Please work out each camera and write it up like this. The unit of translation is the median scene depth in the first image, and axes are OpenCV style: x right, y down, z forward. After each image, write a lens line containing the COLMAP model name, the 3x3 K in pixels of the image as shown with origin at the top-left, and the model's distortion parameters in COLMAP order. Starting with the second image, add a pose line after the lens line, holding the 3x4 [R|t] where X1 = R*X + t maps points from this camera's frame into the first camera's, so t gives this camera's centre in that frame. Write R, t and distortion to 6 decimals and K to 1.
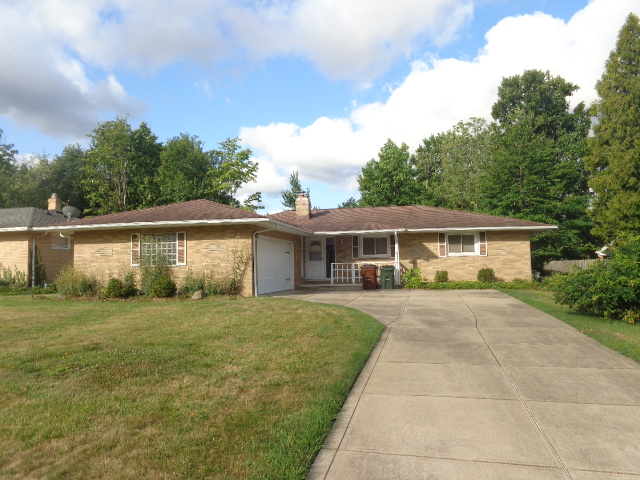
lens RADIAL K [[480.0, 0, 321.6], [0, 480.0, 235.8], [0, 0, 1]] dist [-0.002662, 0.007518]
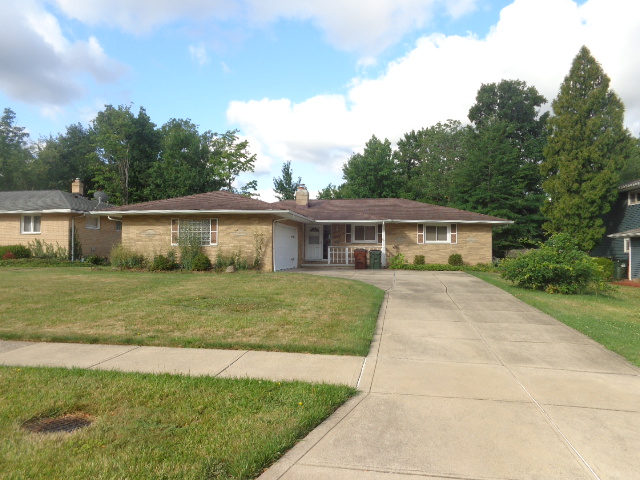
lens RADIAL K [[485.3, 0, 320.0], [0, 485.3, 240.0], [0, 0, 1]] dist [0.003642, 0.004713]
pose [[0.998194, 0.025753, 0.054268, -0.067379], [-0.028079, 0.998700, 0.042546, -0.010561], [-0.053101, -0.043993, 0.997620, -0.205523]]
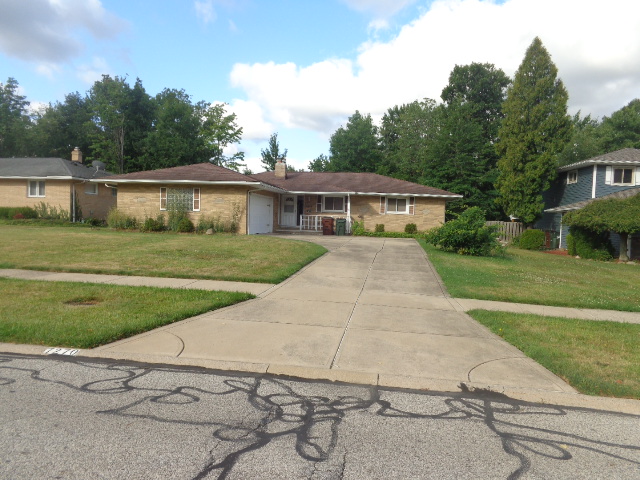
lens RADIAL K [[490.9, 0, 319.3], [0, 490.9, 237.7], [0, 0, 1]] dist [0.006408, 0.008087]
pose [[0.997323, 0.044839, 0.057764, -0.004487], [-0.050475, 0.993694, 0.100125, -0.019739], [-0.052911, -0.102772, 0.993297, -0.384574]]
